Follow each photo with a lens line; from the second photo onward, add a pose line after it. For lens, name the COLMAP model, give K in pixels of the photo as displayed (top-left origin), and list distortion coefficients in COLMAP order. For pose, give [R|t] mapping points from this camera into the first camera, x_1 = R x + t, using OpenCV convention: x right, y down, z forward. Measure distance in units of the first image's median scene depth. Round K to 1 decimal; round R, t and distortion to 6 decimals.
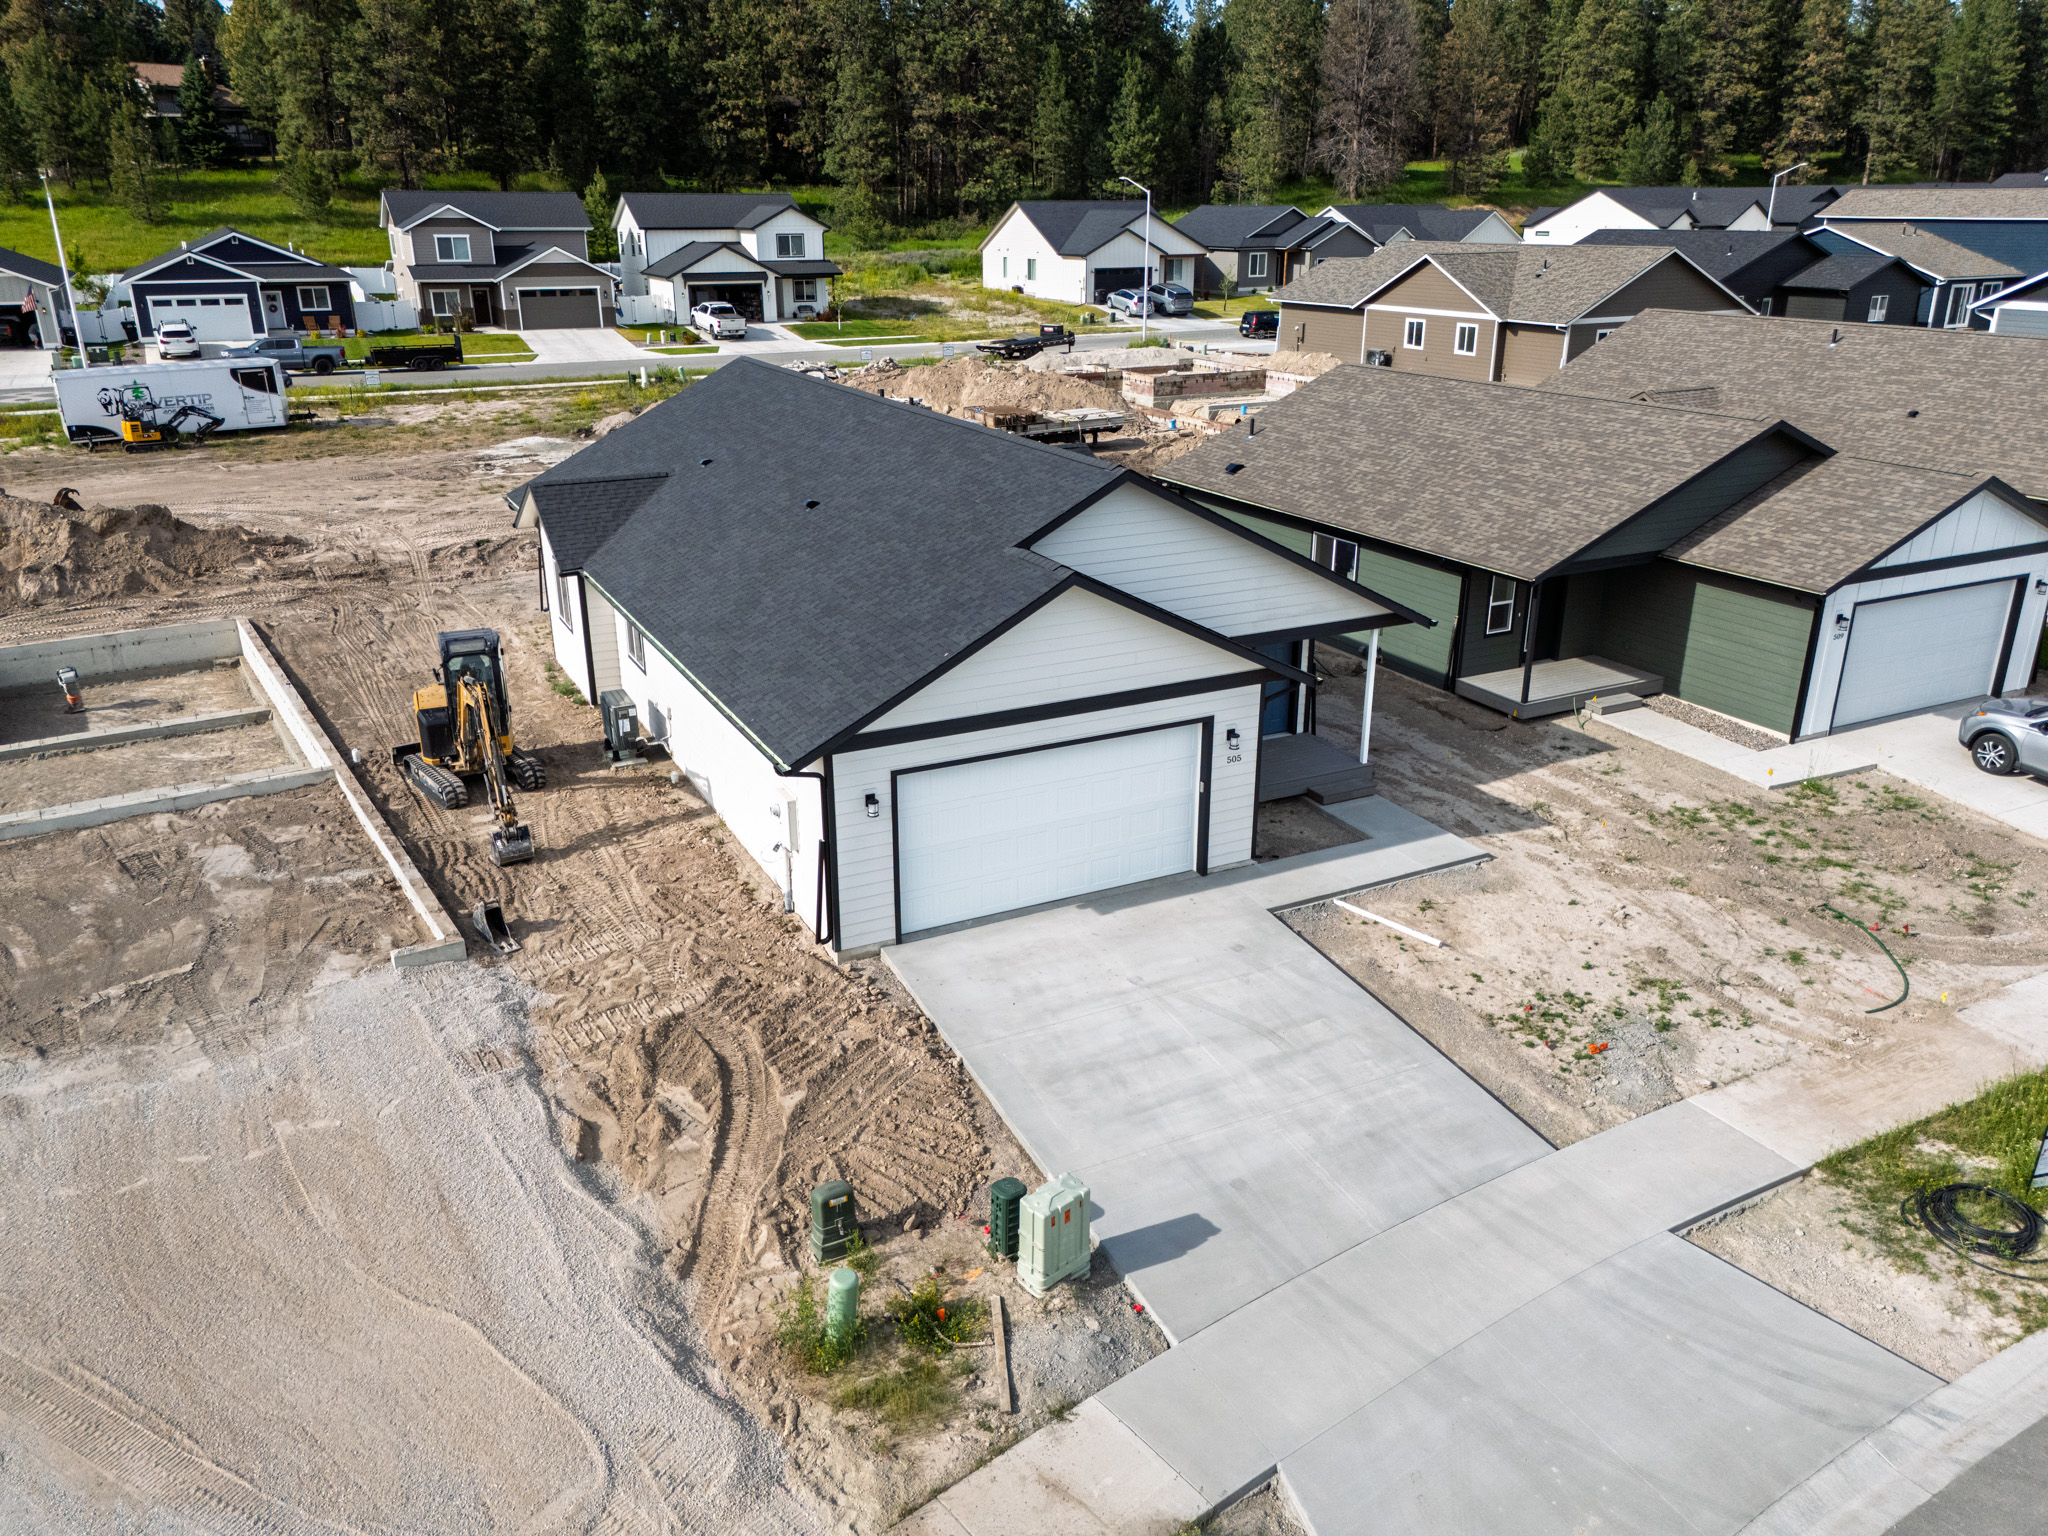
lens RADIAL K [[1504.7, 0, 1024.0], [0, 1504.7, 768.0], [0, 0, 1]] dist [0.068631, -0.065007]
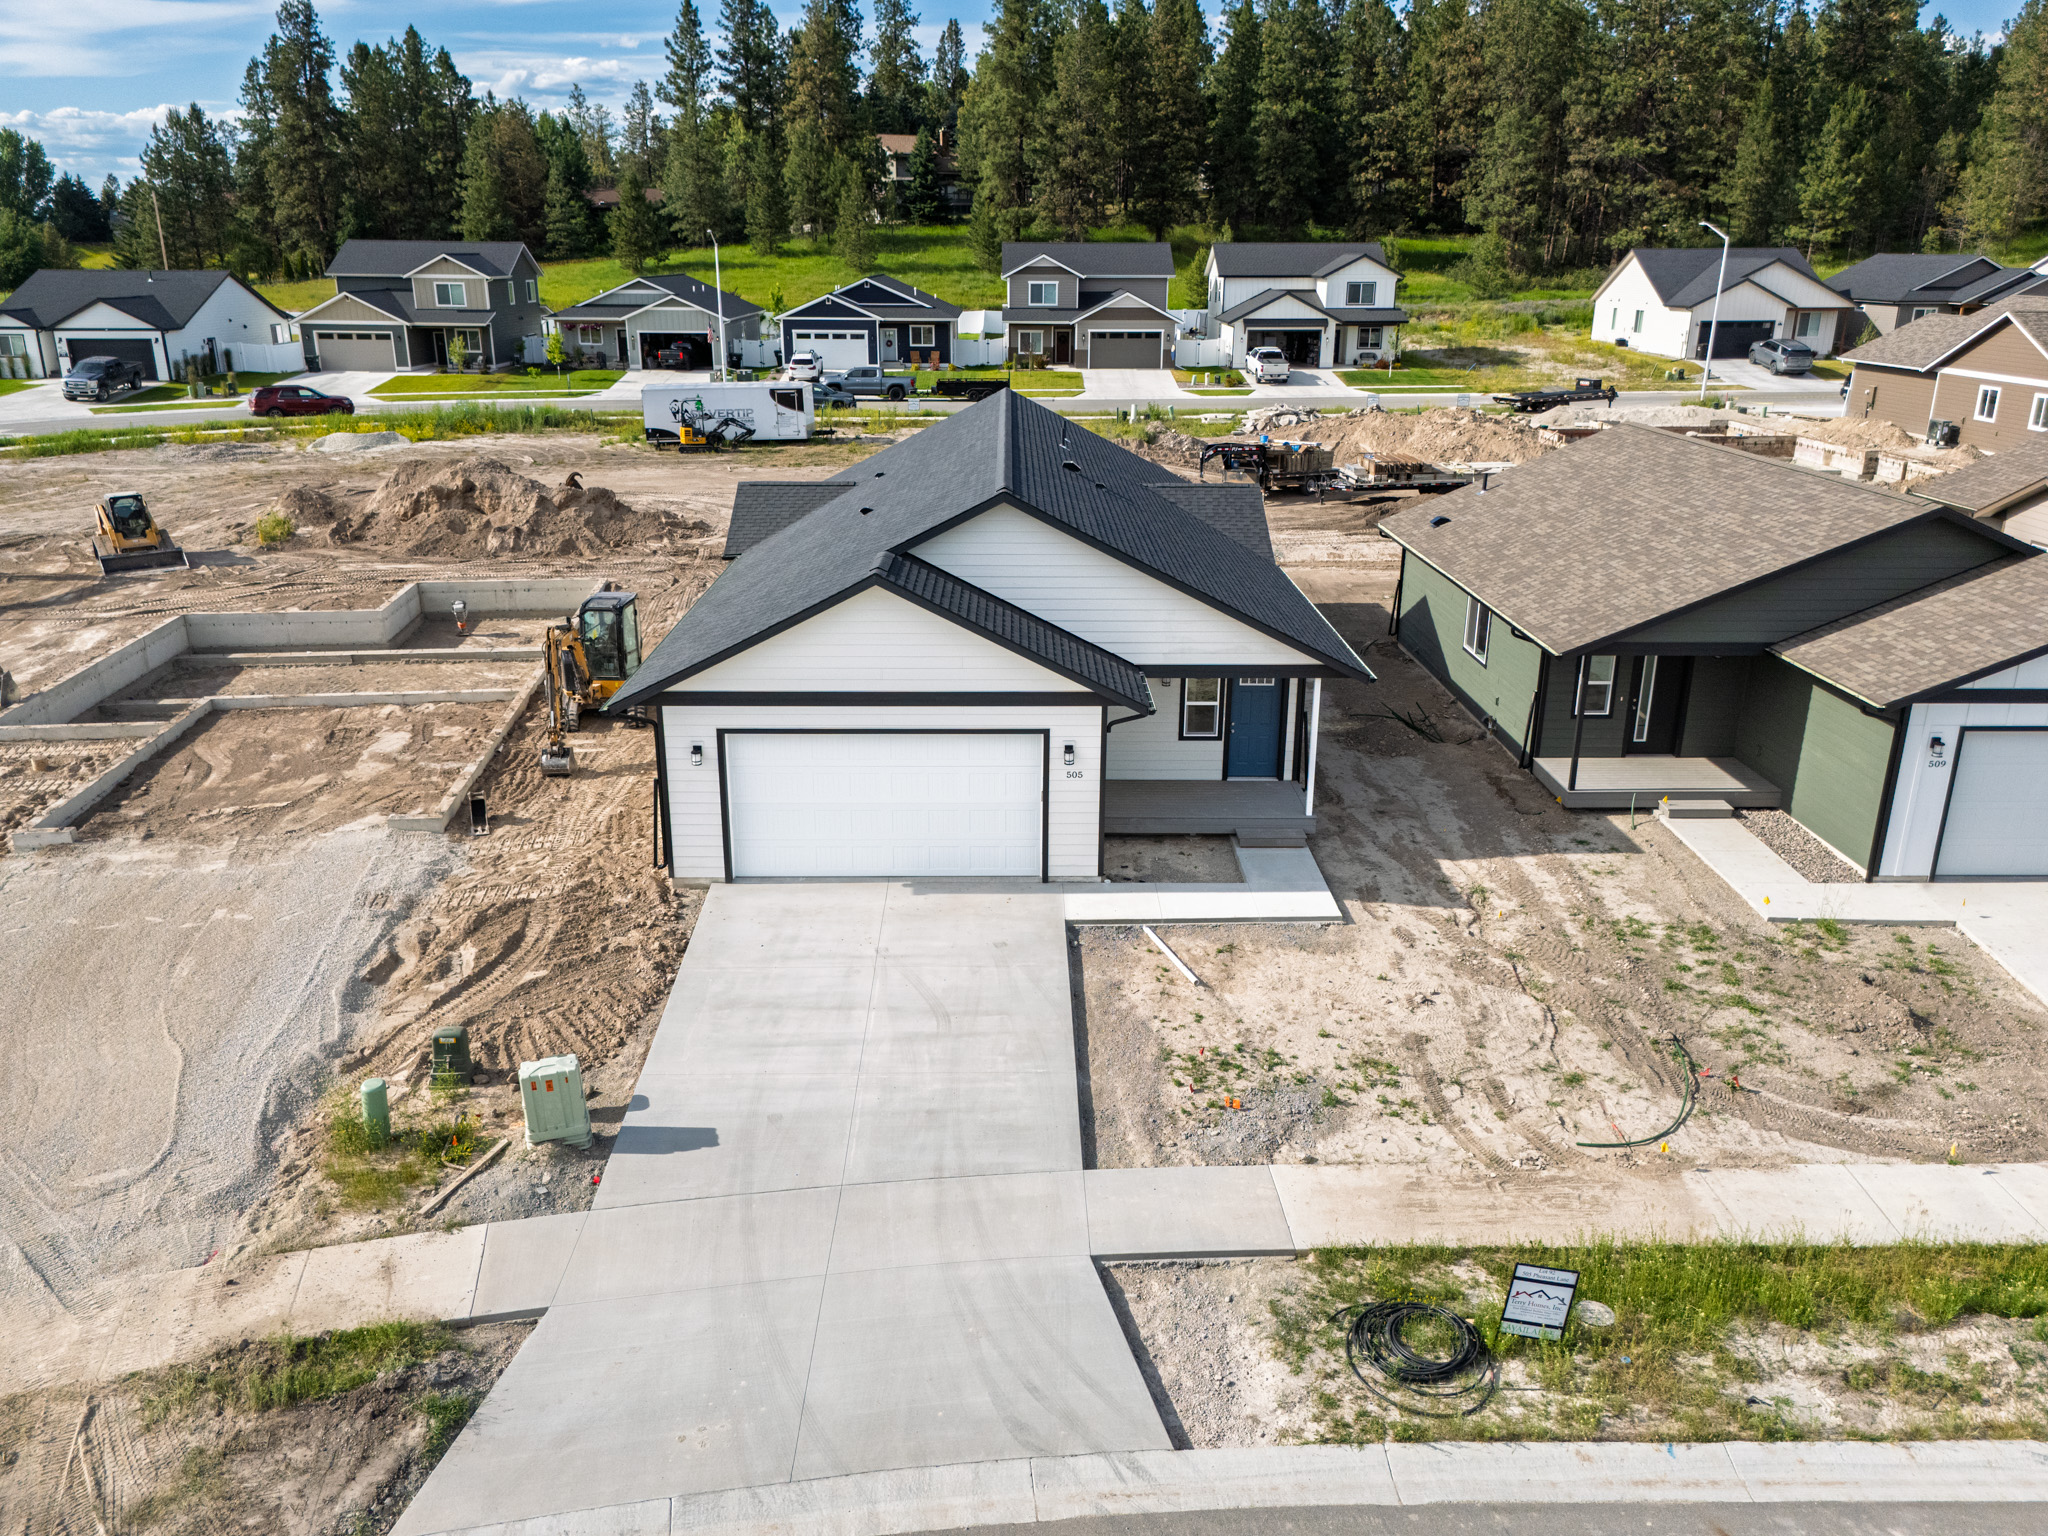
lens RADIAL K [[1516.4, 0, 1024.0], [0, 1516.4, 768.0], [0, 0, 1]] dist [0.069286, -0.064083]
pose [[0.897831, 0.146429, -0.415281, 0.301840], [-0.159435, 0.987203, 0.003395, -0.004820], [0.410464, 0.063163, 0.909687, 0.016552]]
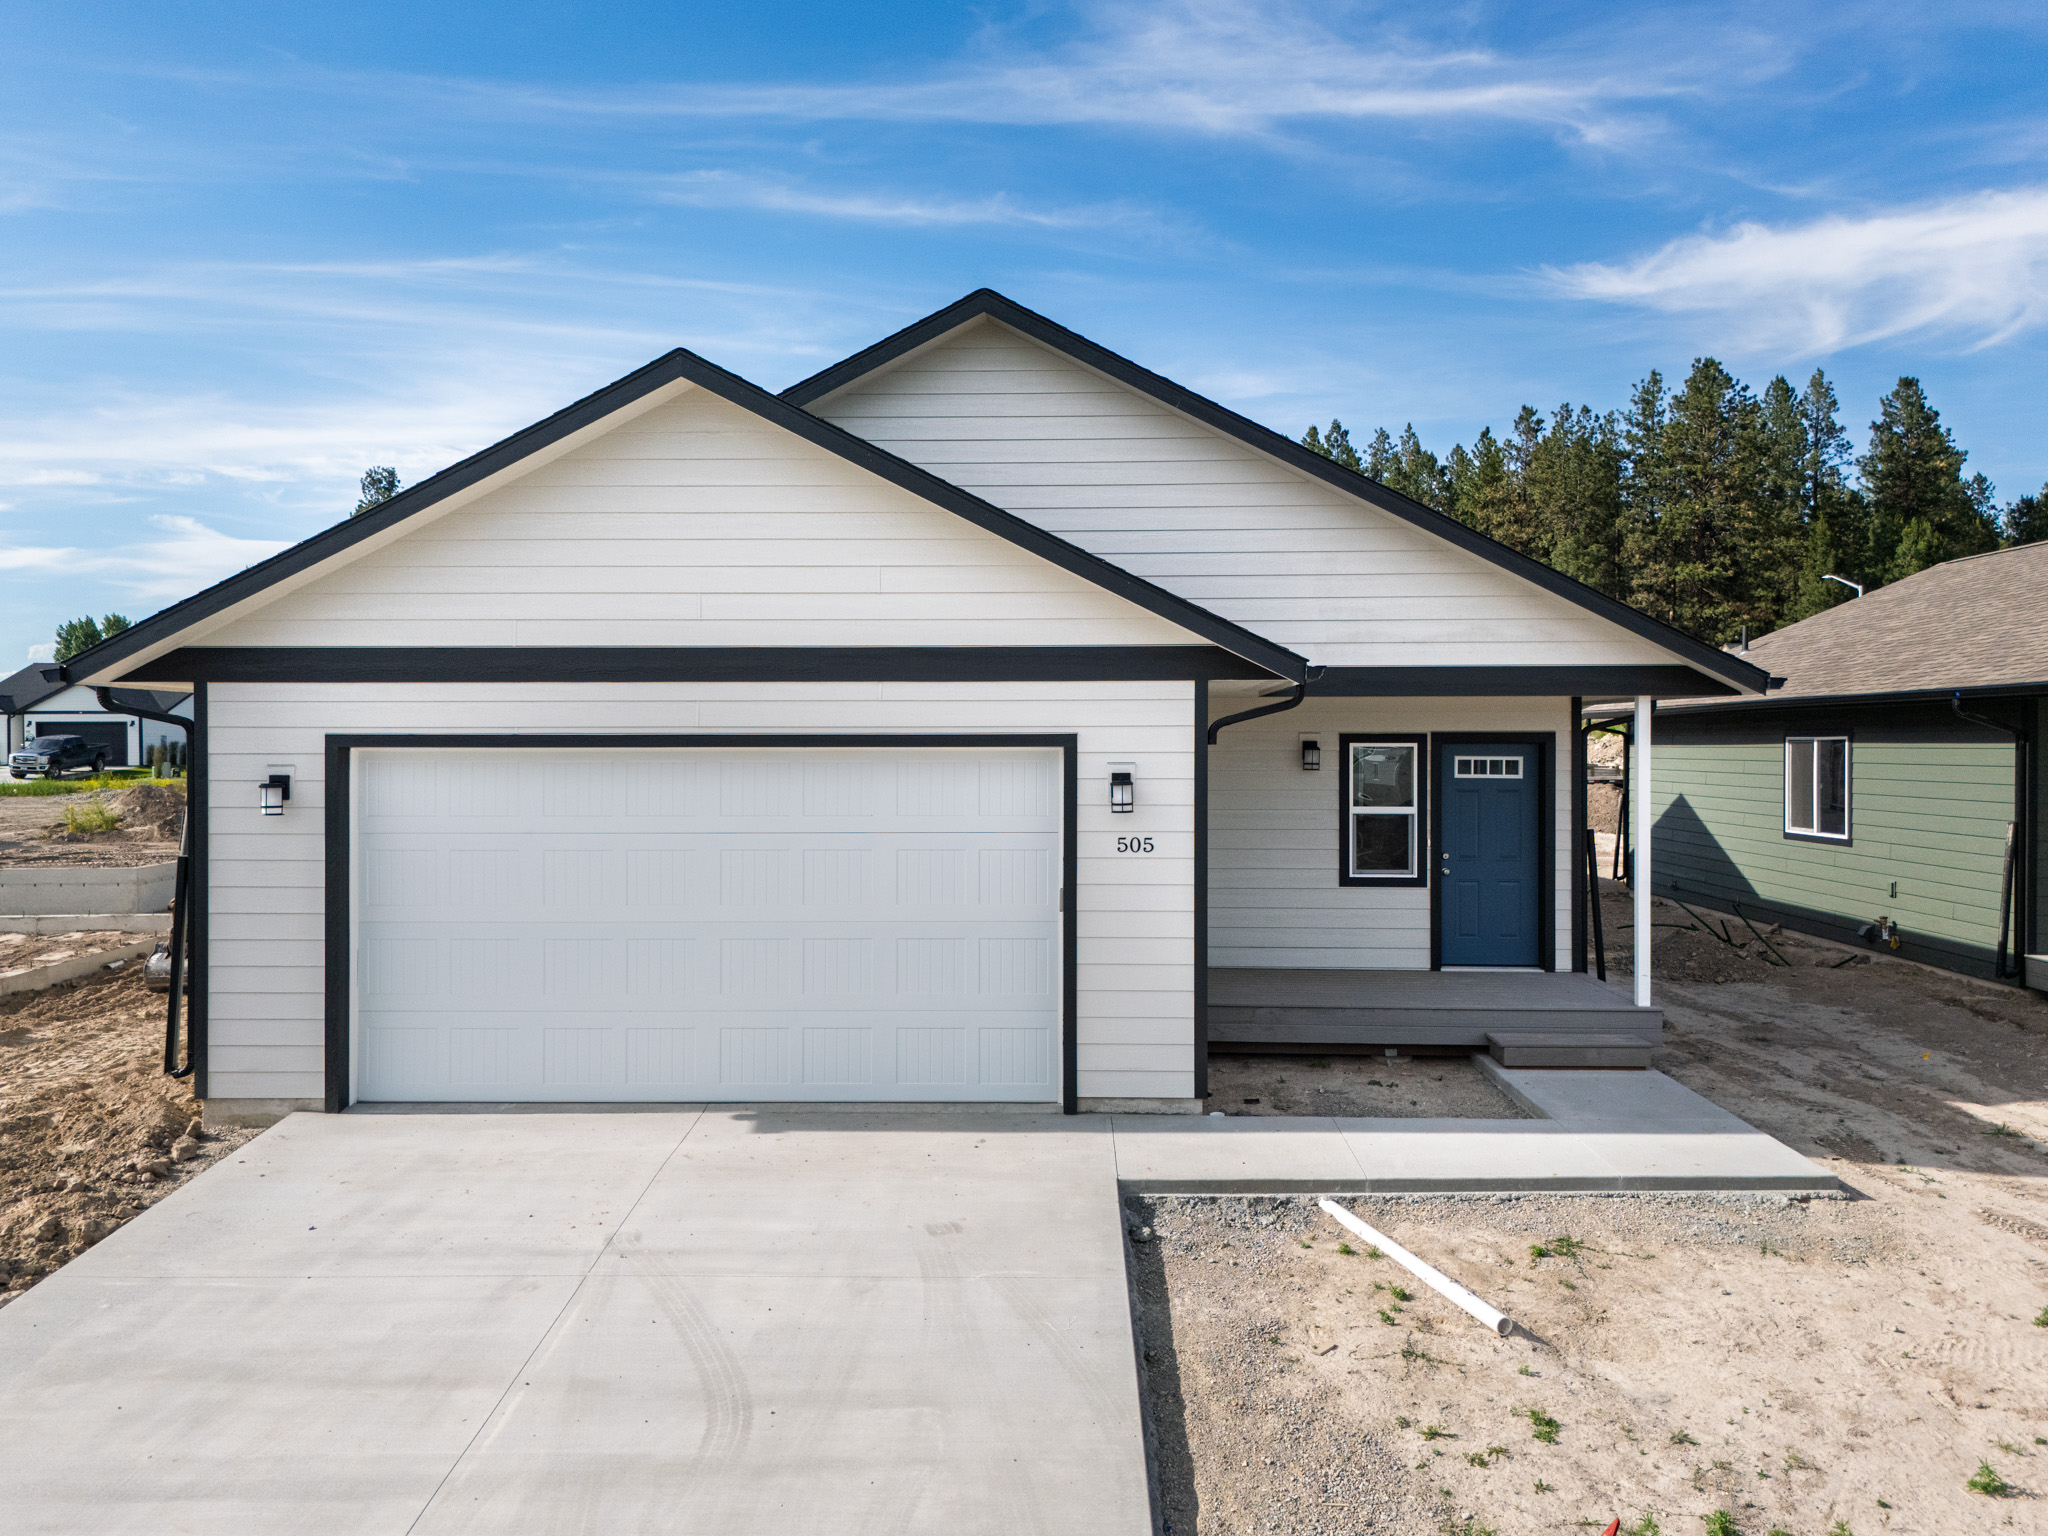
lens RADIAL K [[1542.1, 0, 1025.3], [0, 1542.1, 710.5], [0, 0, 1]] dist [0.025436, -0.005656]
pose [[0.881942, -0.008449, -0.471282, 0.183291], [-0.166799, 0.929550, -0.328808, 0.063777], [0.440858, 0.368599, 0.818400, 0.327061]]
